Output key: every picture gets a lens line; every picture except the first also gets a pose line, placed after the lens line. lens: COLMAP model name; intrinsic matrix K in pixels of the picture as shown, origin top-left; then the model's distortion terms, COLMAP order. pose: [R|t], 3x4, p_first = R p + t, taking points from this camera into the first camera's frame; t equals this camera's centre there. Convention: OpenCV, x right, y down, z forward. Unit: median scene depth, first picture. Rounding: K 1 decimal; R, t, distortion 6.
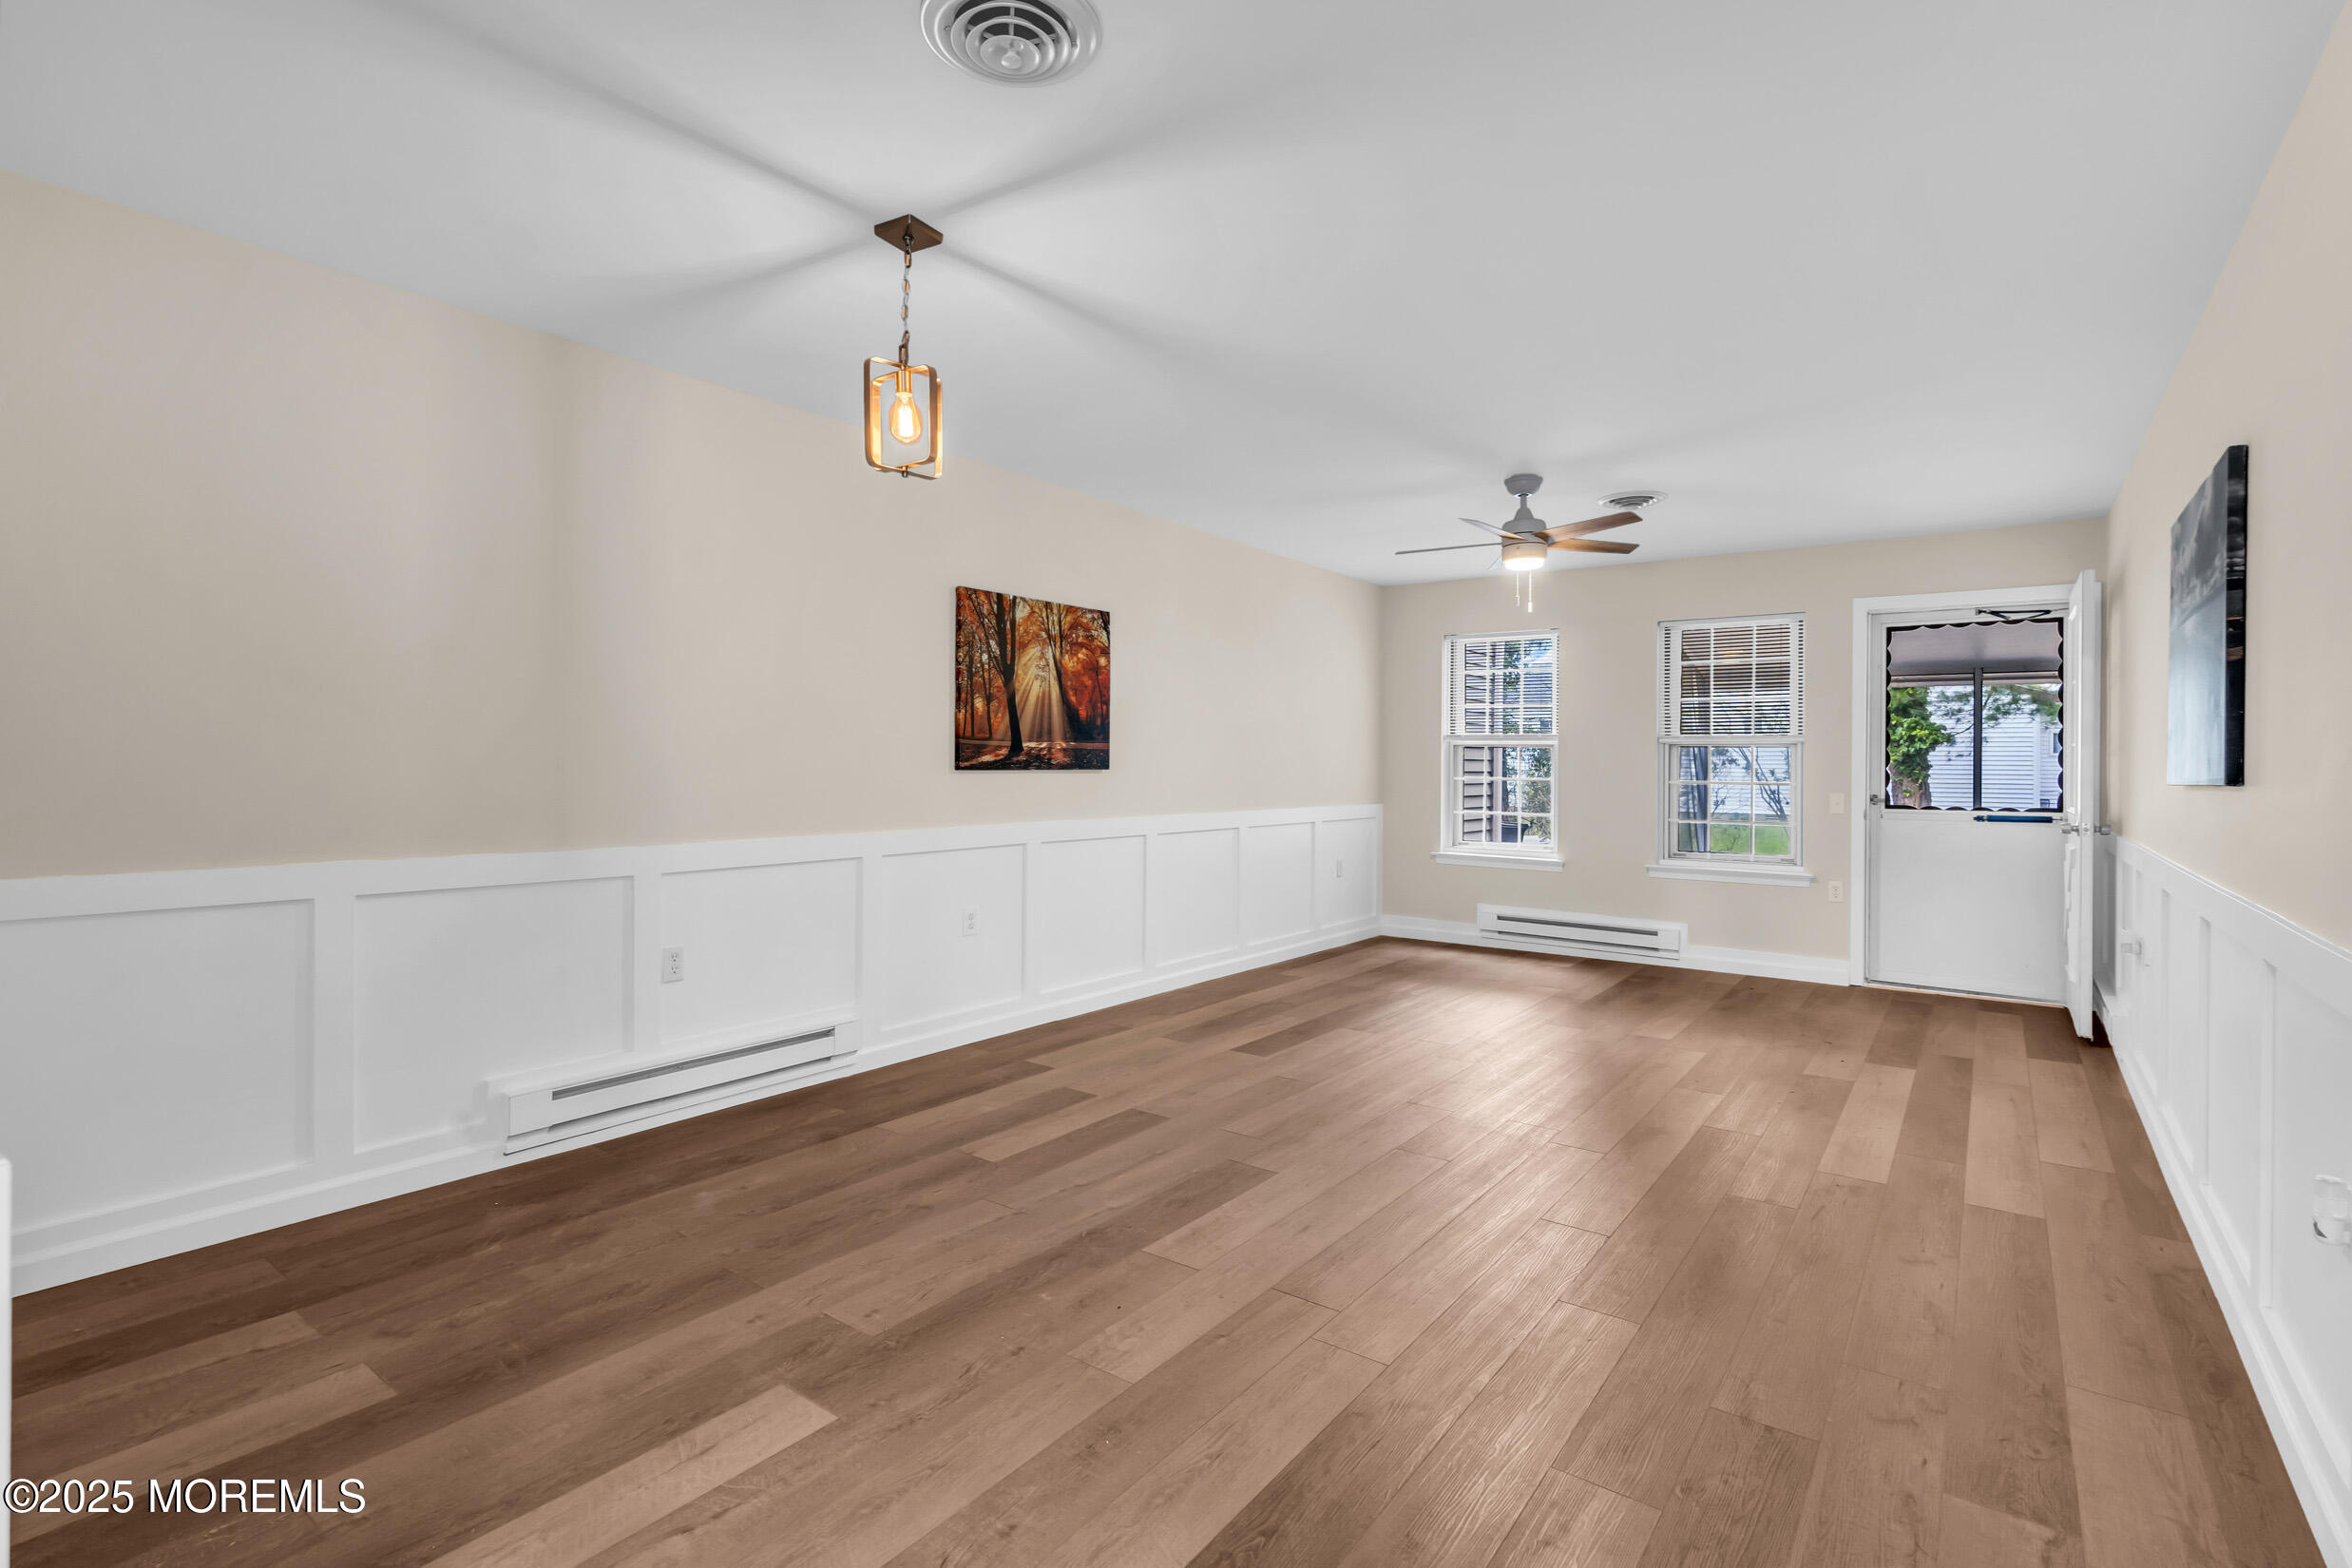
lens RADIAL K [[1109.6, 0, 1175.0], [0, 1109.6, 752.0], [0, 0, 1]] dist [0.000934, 0.000217]
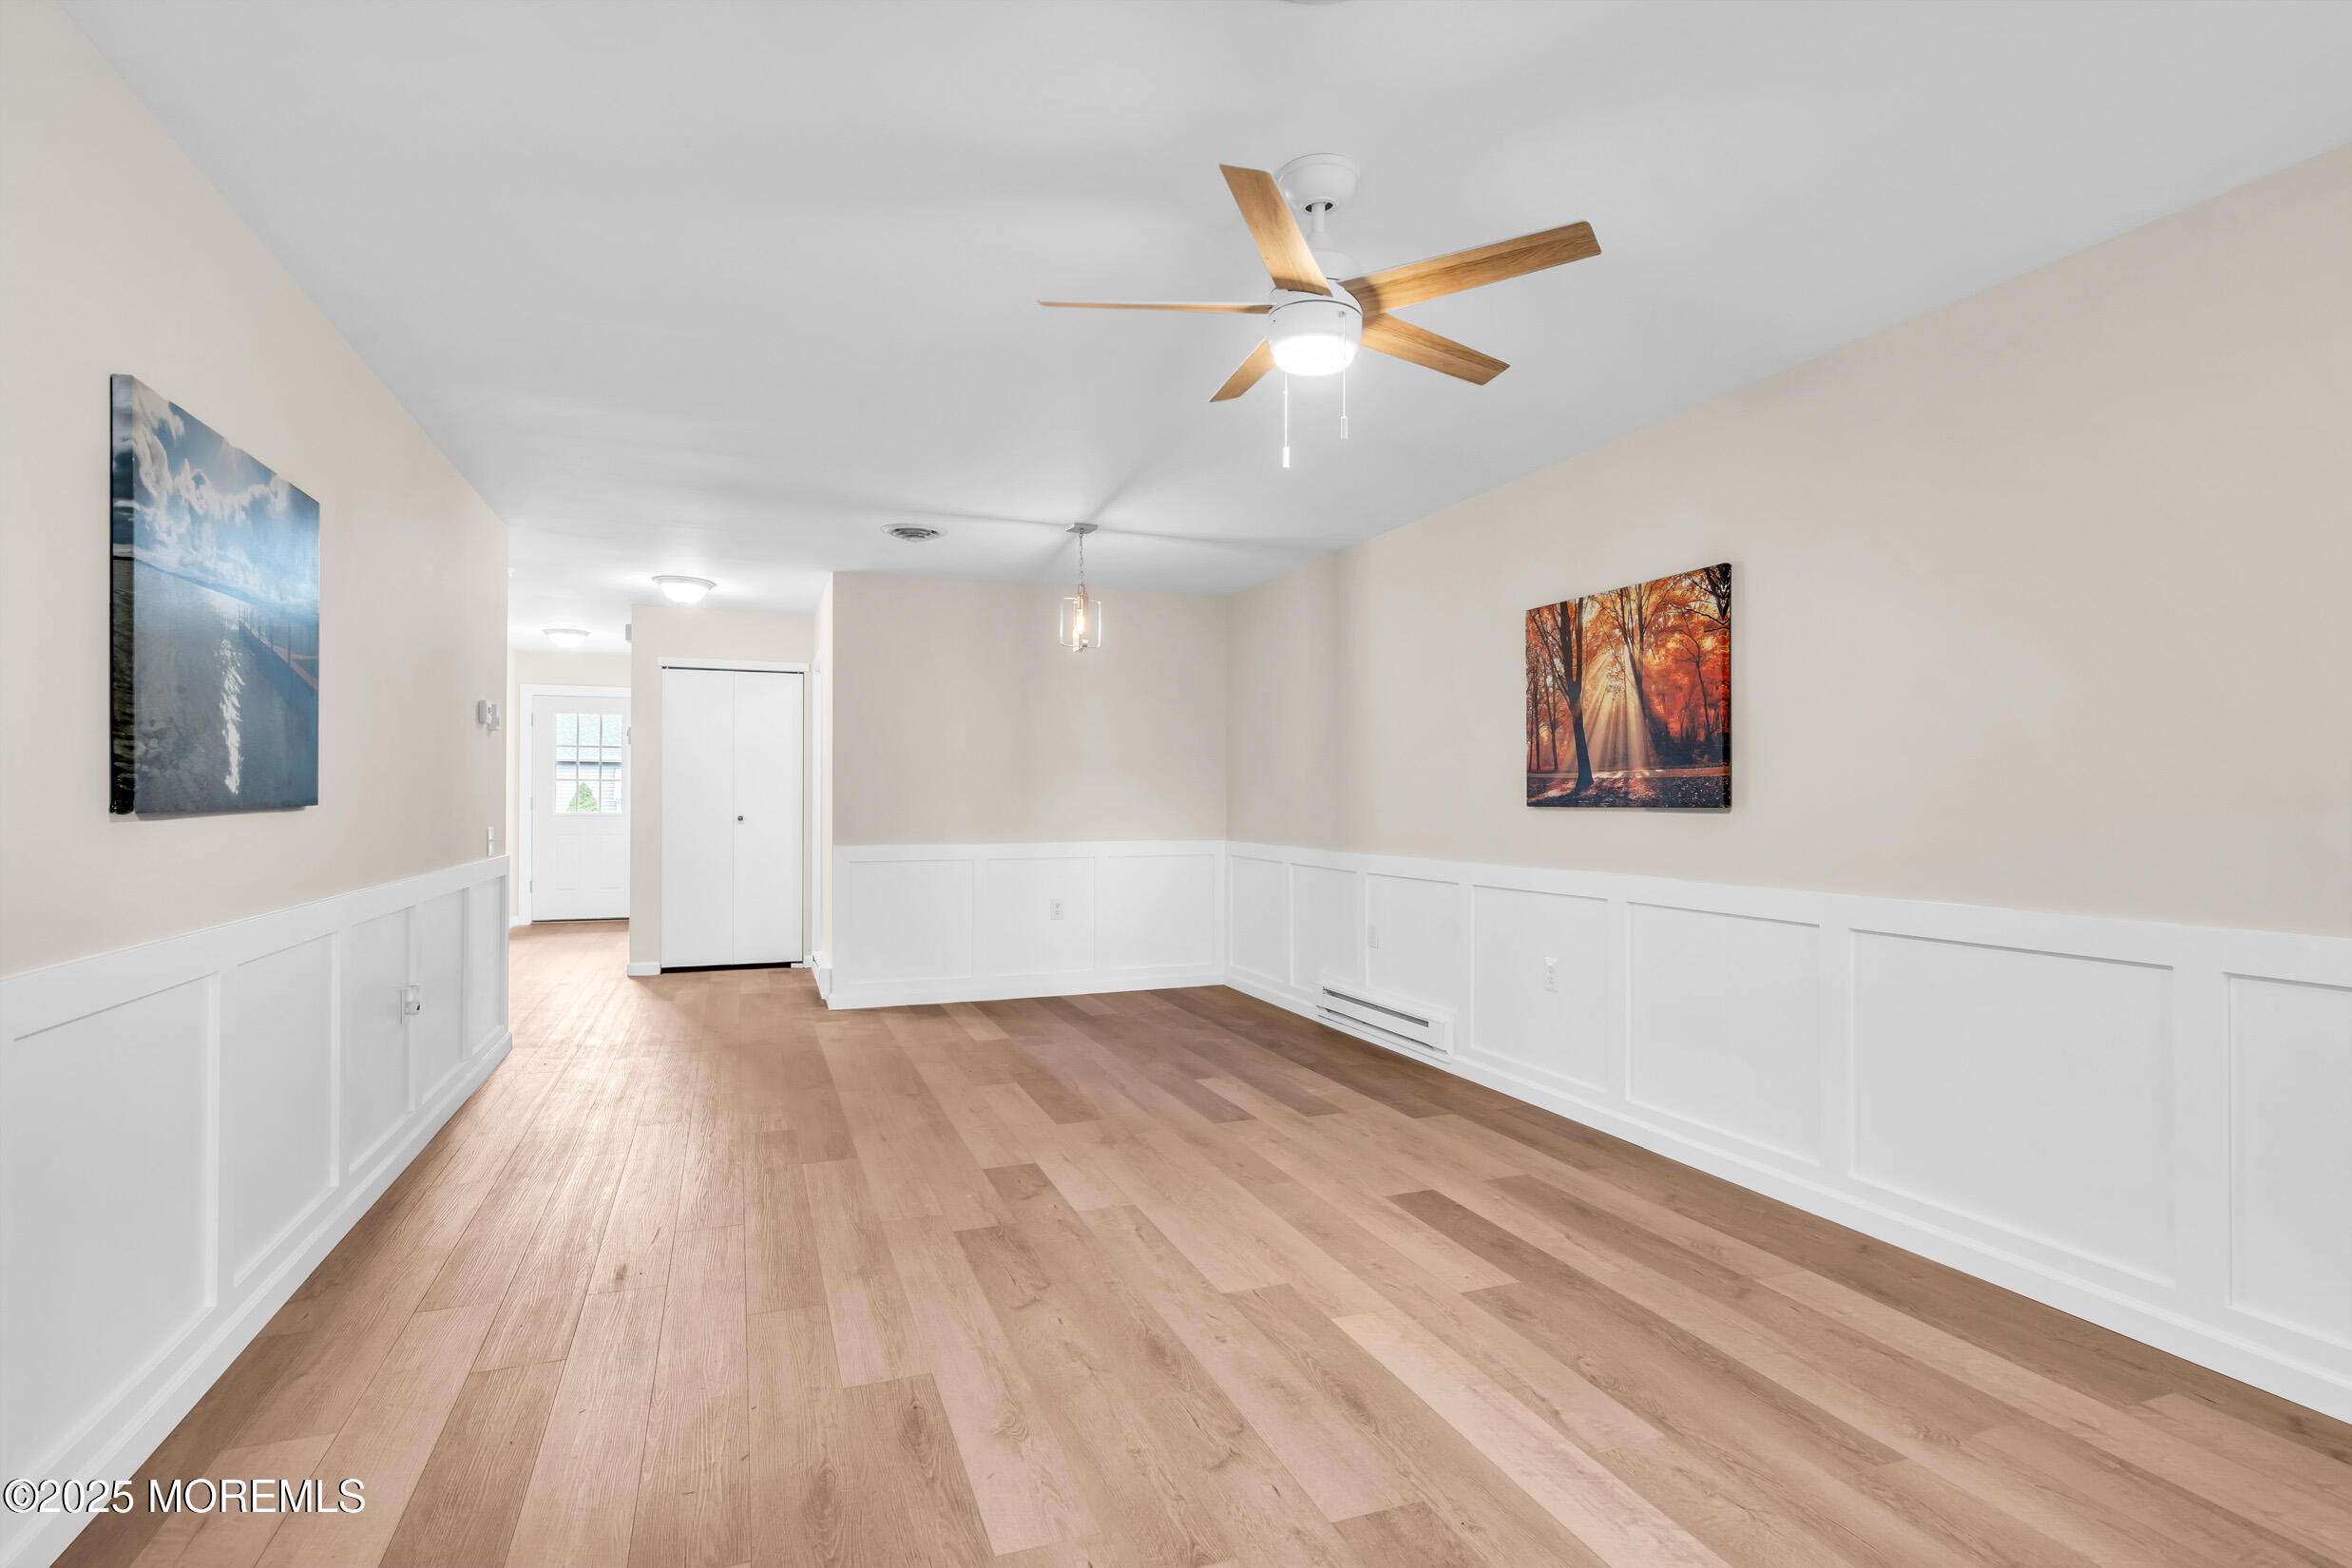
lens RADIAL K [[1164.8, 0, 1176.0], [0, 1164.8, 784.0], [0, 0, 1]] dist [0.003186, 0.001300]
pose [[-0.538312, -0.019449, -0.842521, 0.772200], [0.001472, 0.999710, -0.024018, 0.020028], [0.842744, -0.014169, -0.538127, 1.244314]]
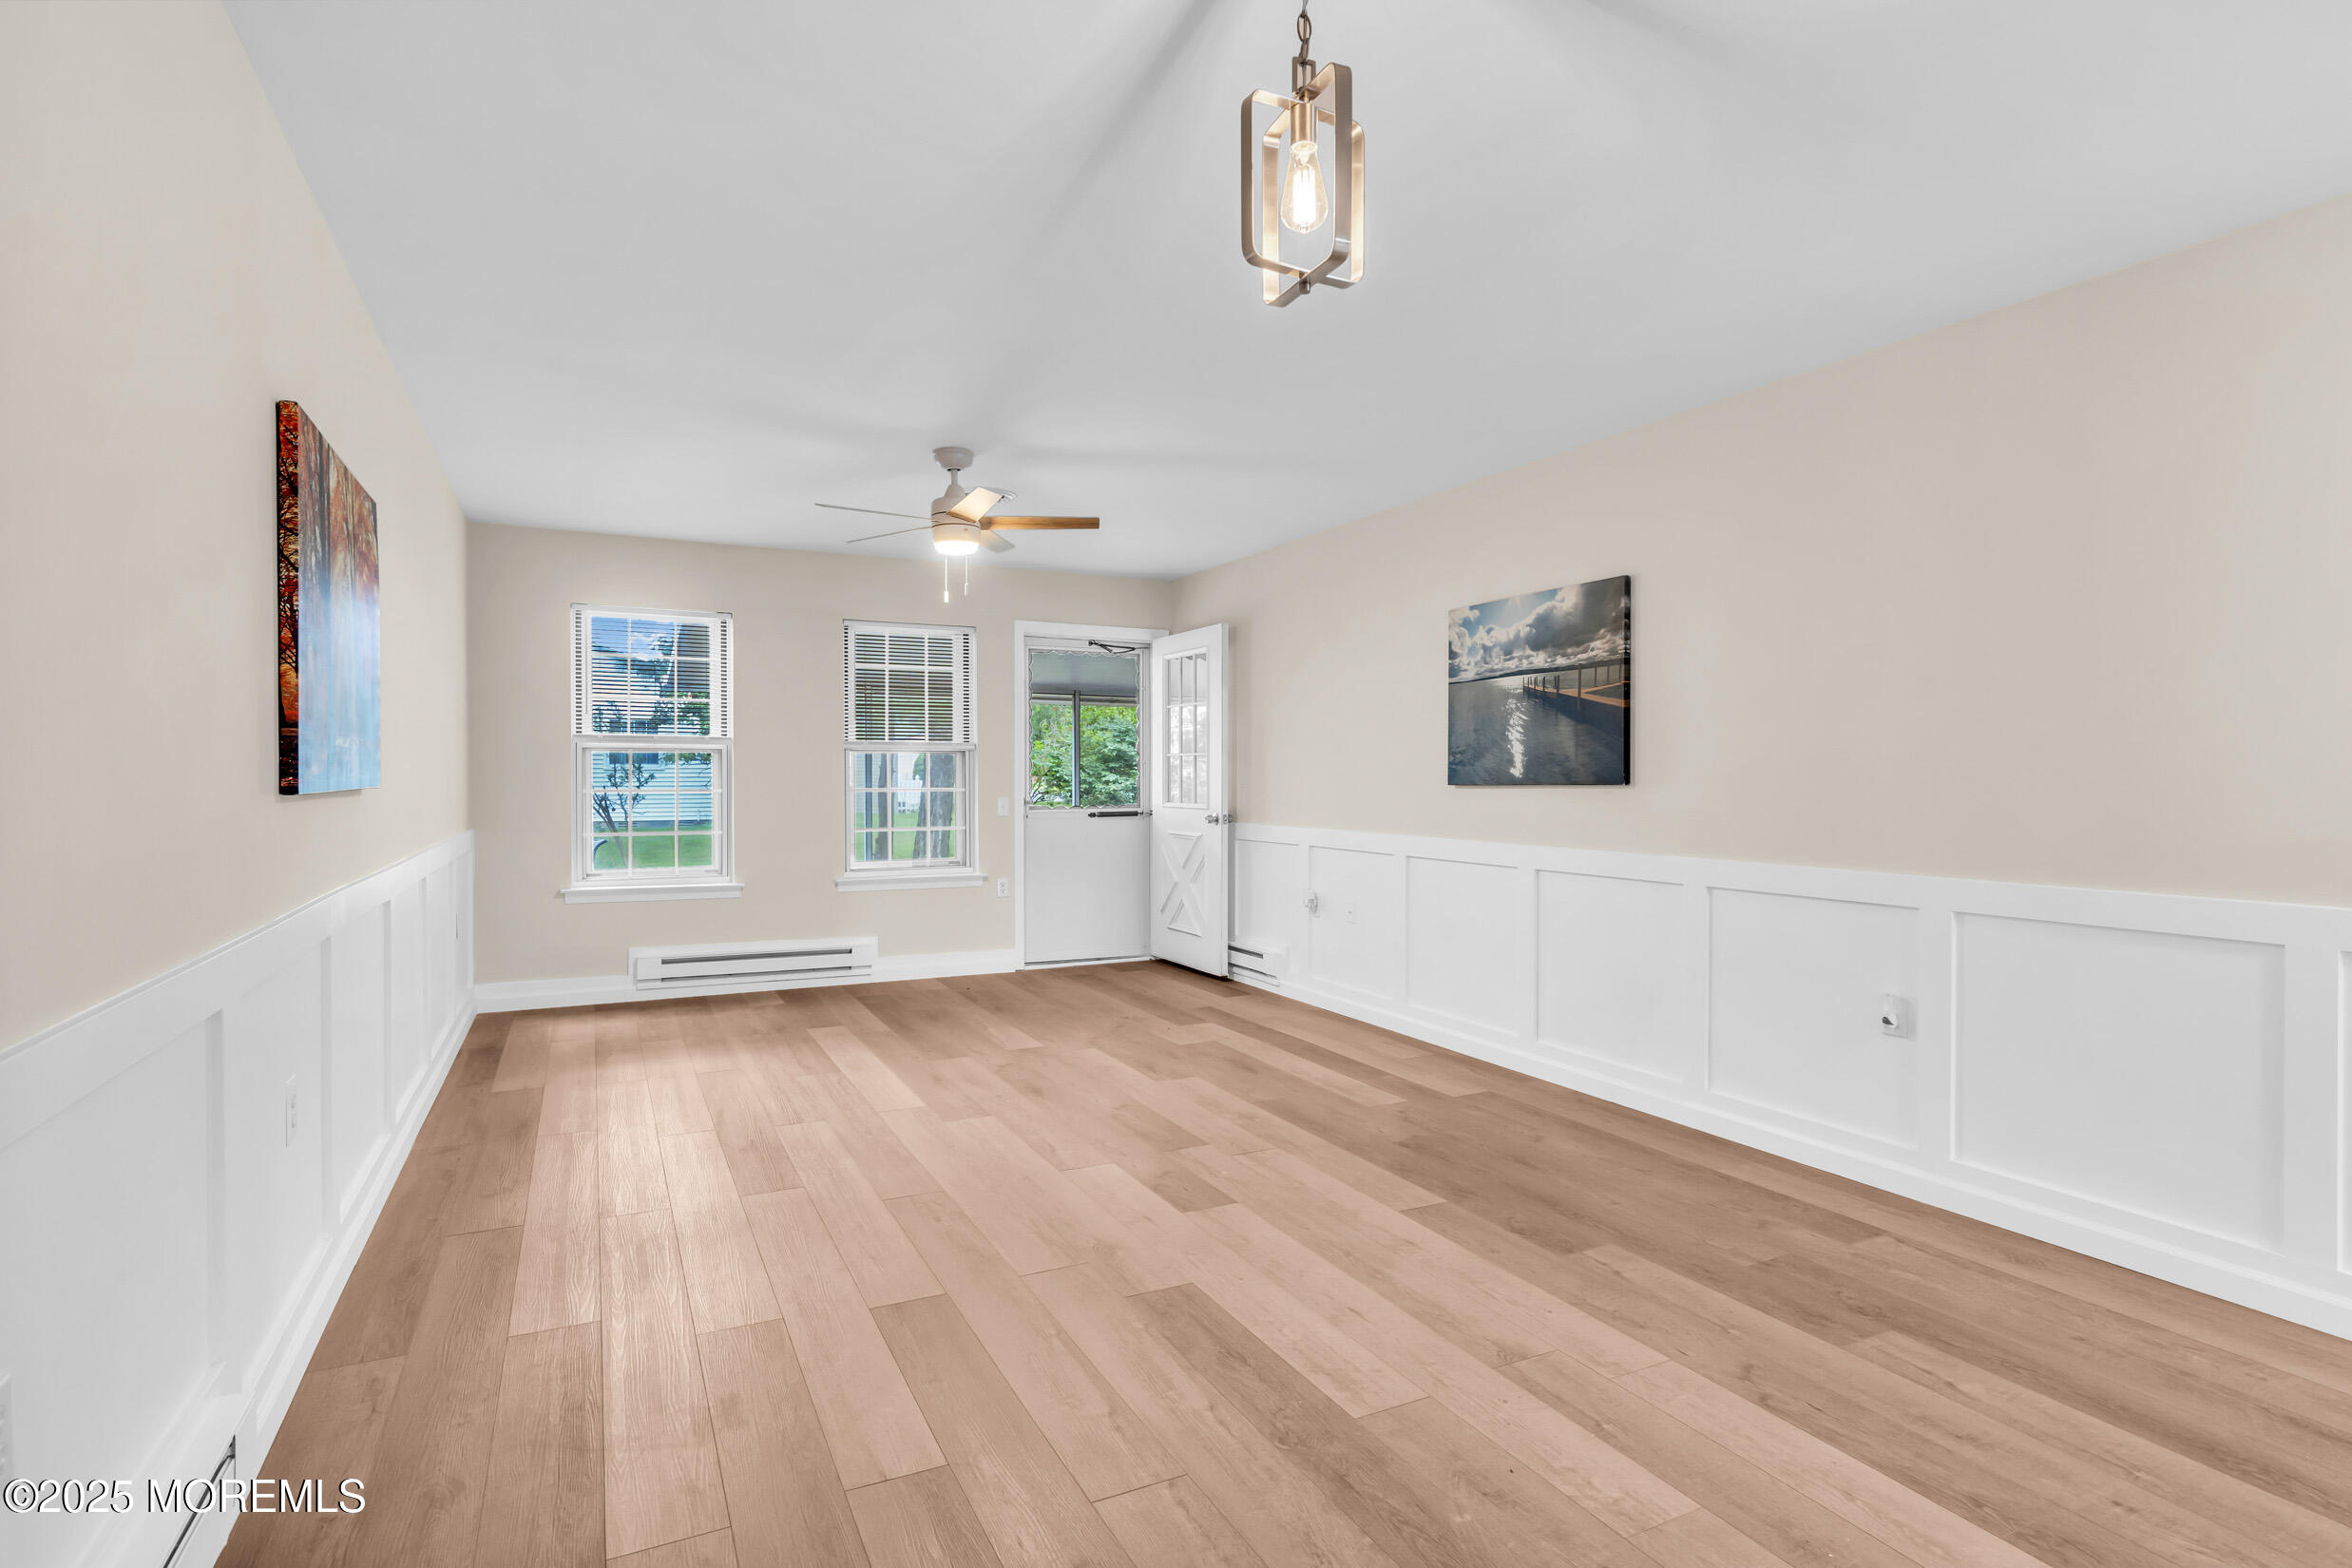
lens RADIAL K [[1164.8, 0, 1176.0], [0, 1164.8, 784.0], [0, 0, 1]] dist [0.003186, 0.001300]
pose [[0.447961, -0.015900, 0.893912, -0.455239], [-0.006978, 0.999749, 0.021280, -0.001801], [-0.894026, -0.015771, 0.447738, 0.434597]]
